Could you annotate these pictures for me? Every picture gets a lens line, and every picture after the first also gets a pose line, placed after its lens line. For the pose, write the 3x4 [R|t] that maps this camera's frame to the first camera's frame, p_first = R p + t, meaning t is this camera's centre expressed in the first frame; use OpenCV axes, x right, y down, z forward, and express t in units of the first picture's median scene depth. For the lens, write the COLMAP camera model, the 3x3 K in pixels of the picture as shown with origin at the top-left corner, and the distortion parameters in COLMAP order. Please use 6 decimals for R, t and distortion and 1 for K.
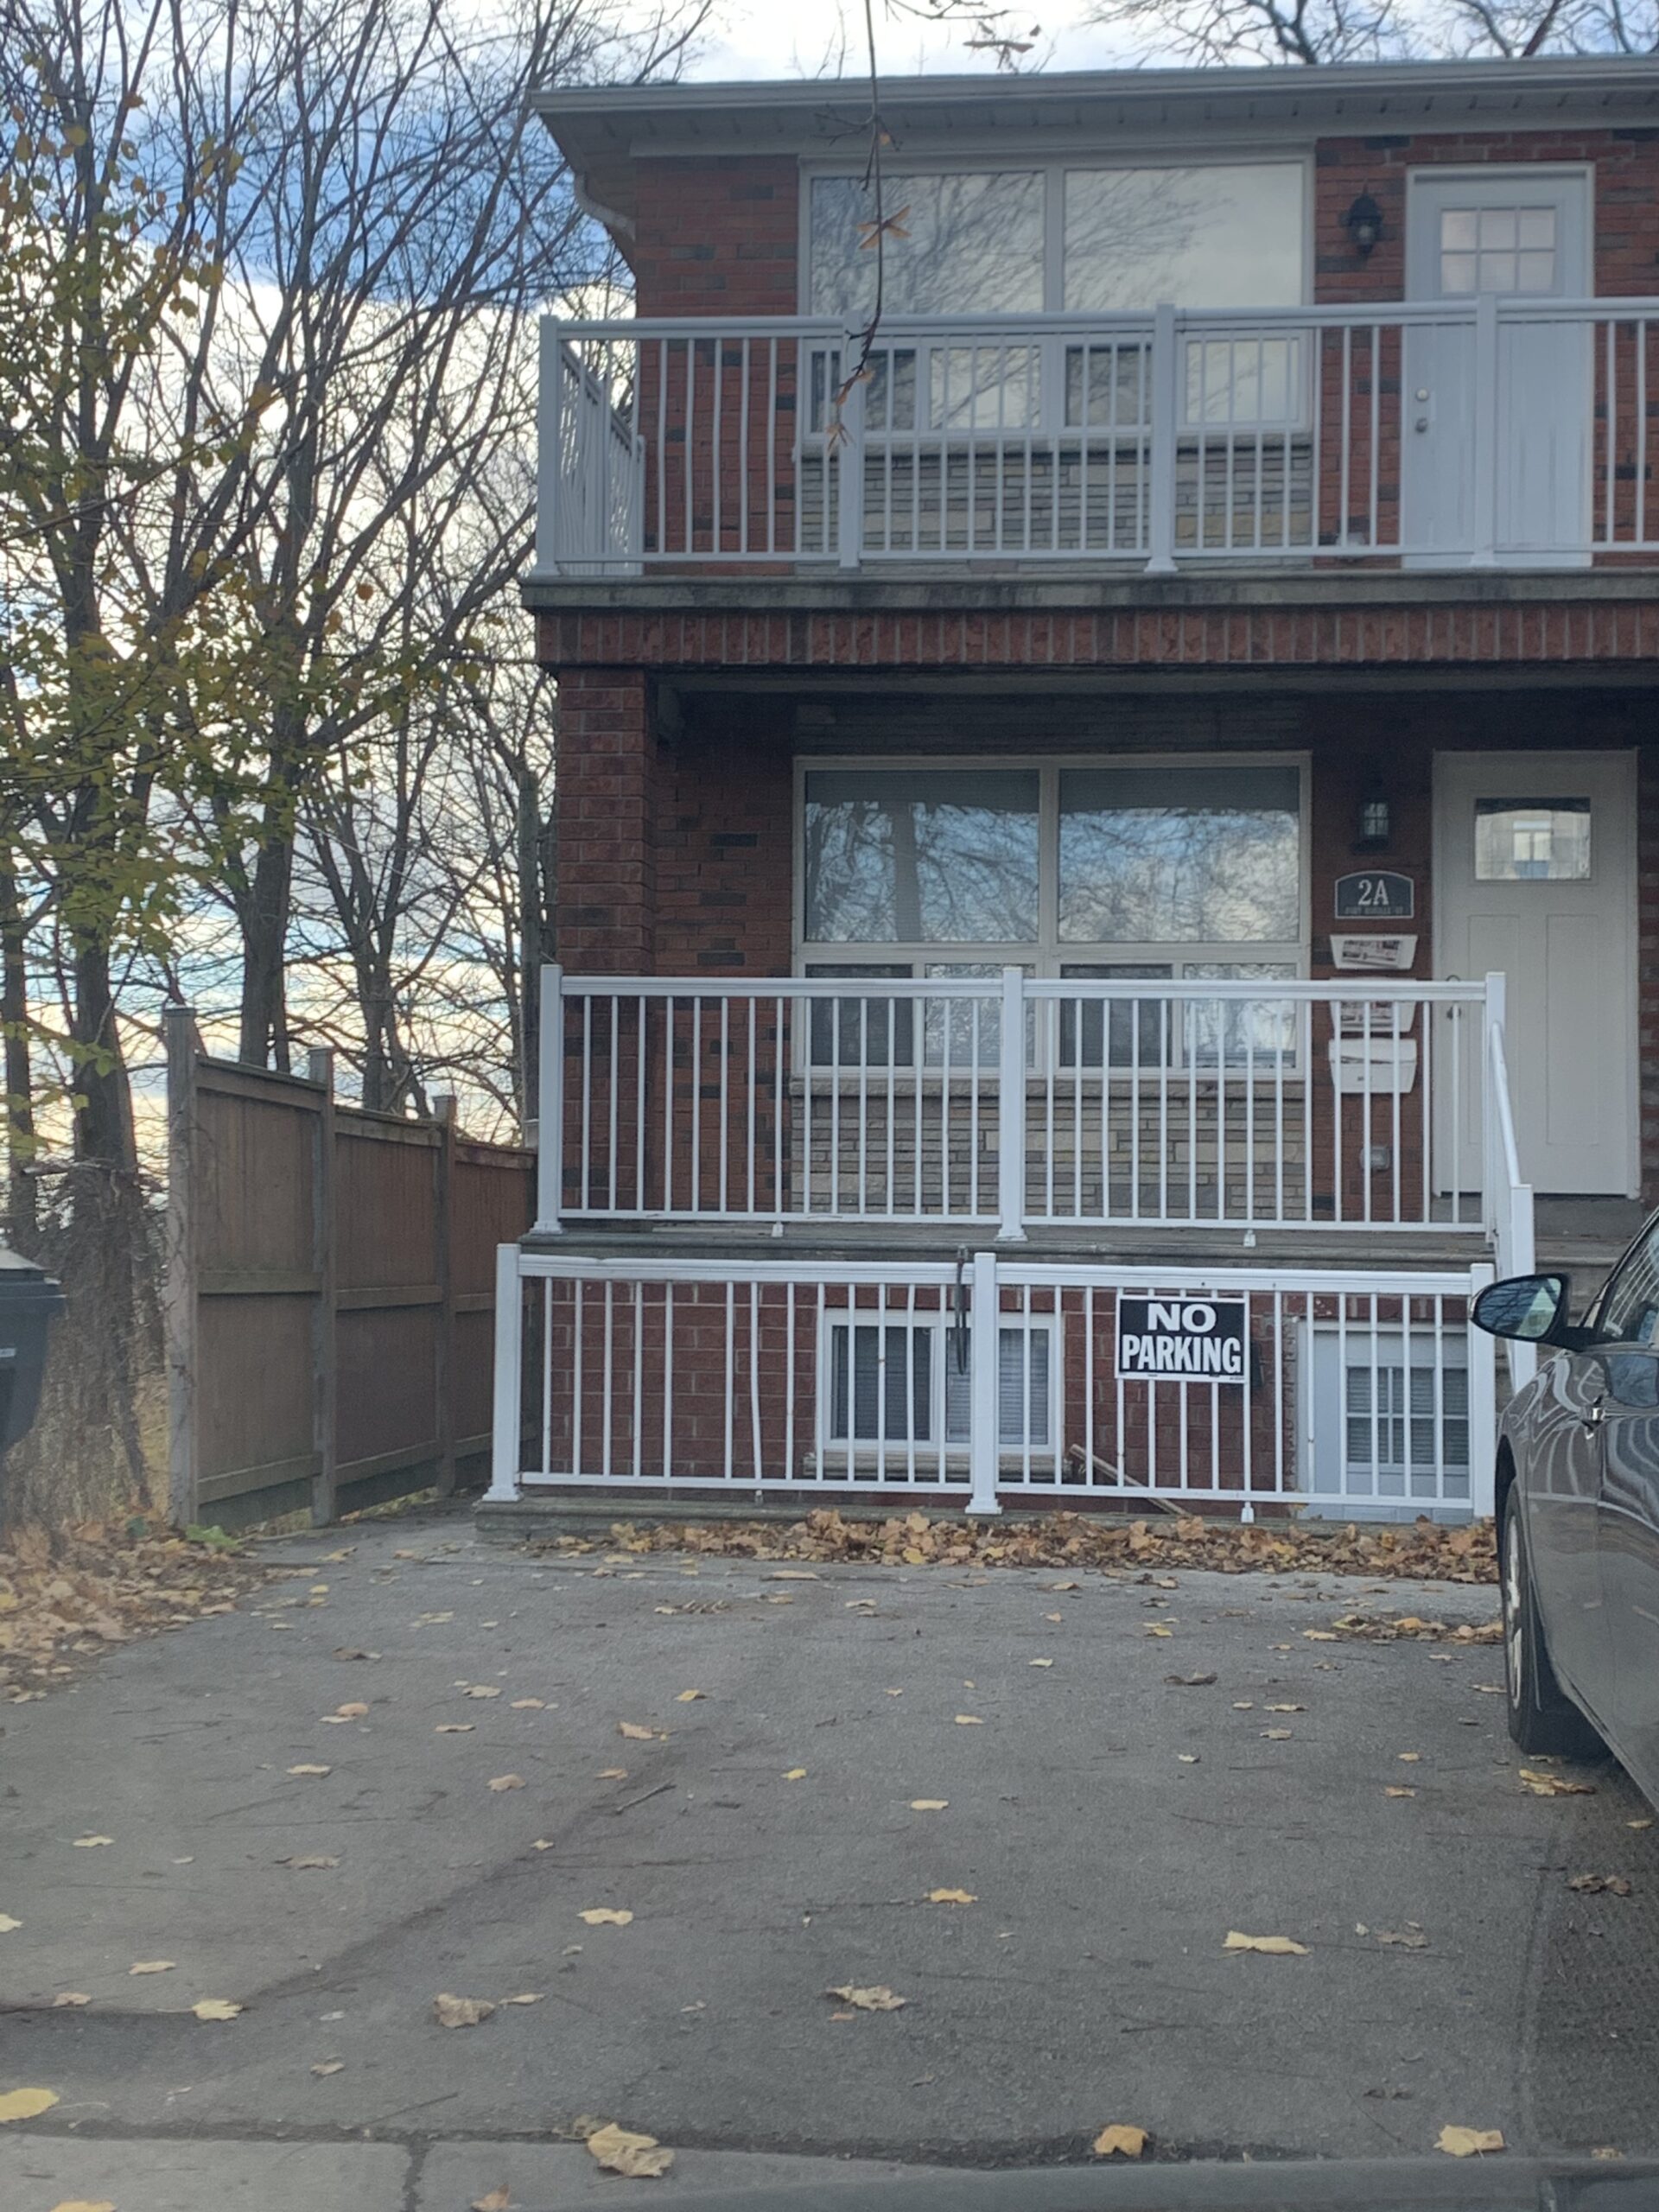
lens RADIAL K [[3298.4, 0, 830.3], [0, 3298.4, 1099.8], [0, 0, 1]] dist [0.204419, 0.000000]
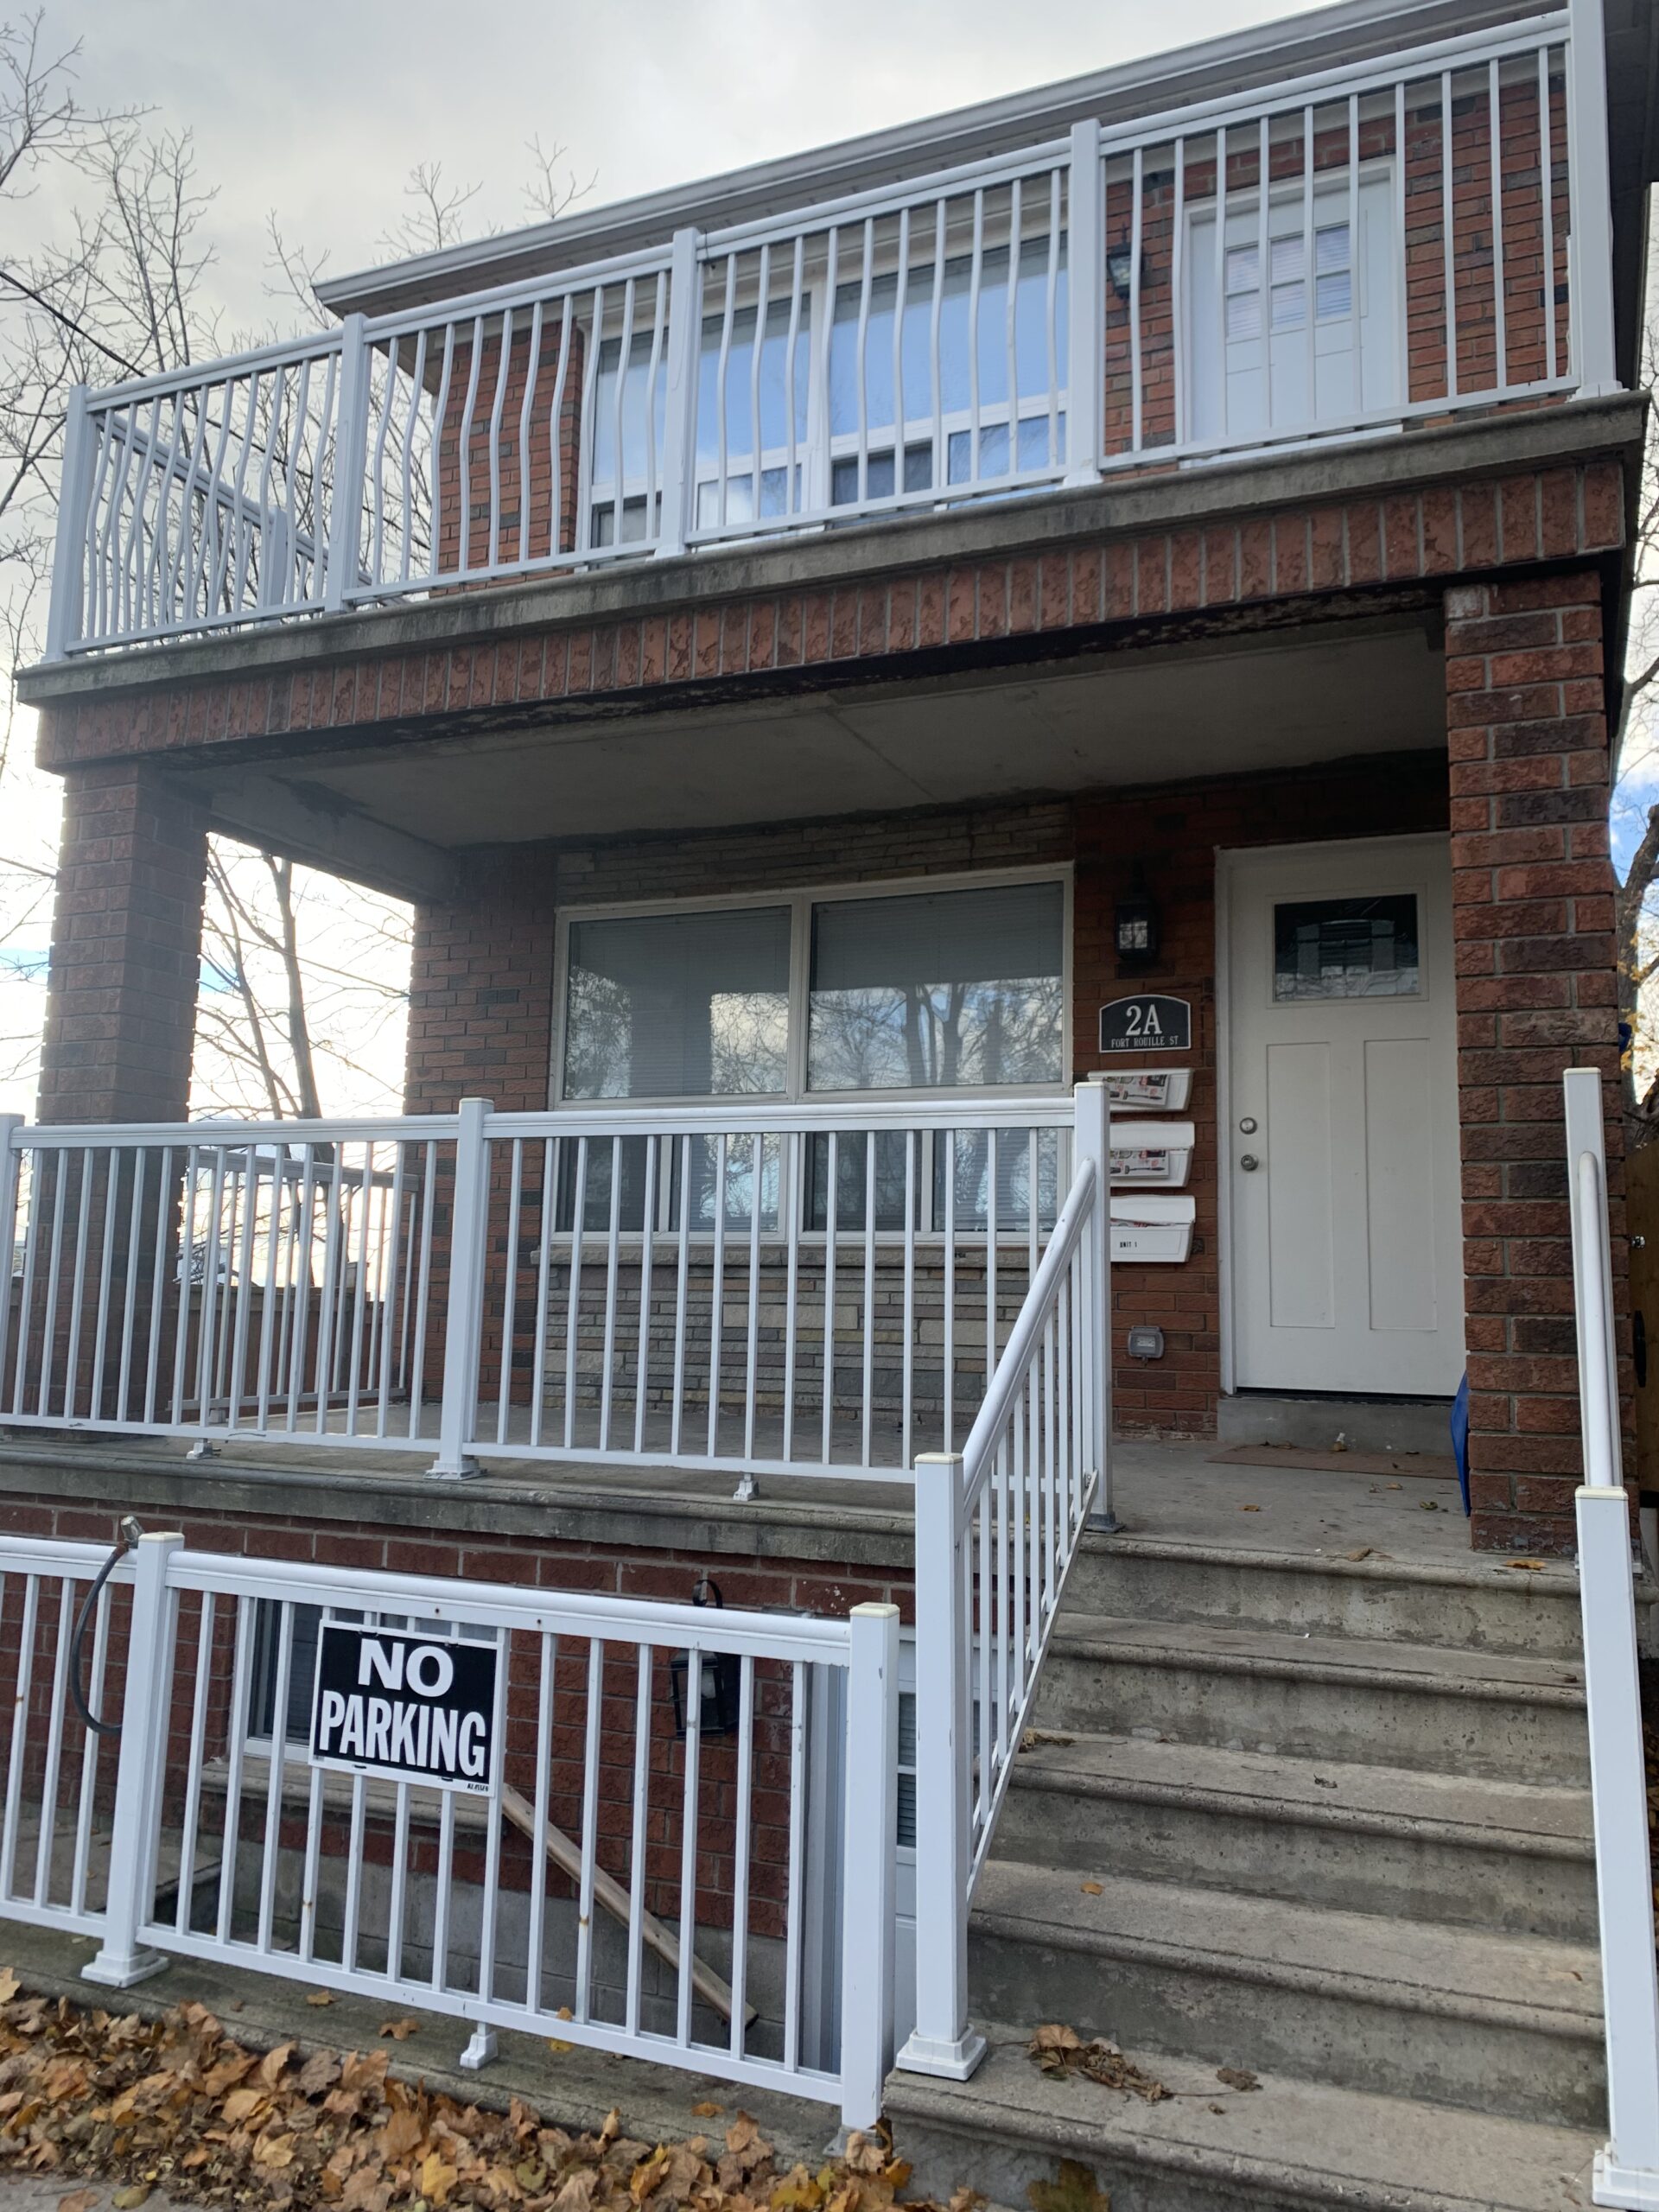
lens RADIAL K [[1710.7, 0, 829.9], [0, 1710.7, 1111.9], [0, 0, 1]] dist [0.036024, -0.036931]
pose [[0.961486, -0.025010, -0.273714, 0.261846], [0.003233, 0.996812, -0.079723, -0.006825], [0.274835, 0.075768, 0.958501, 0.723873]]
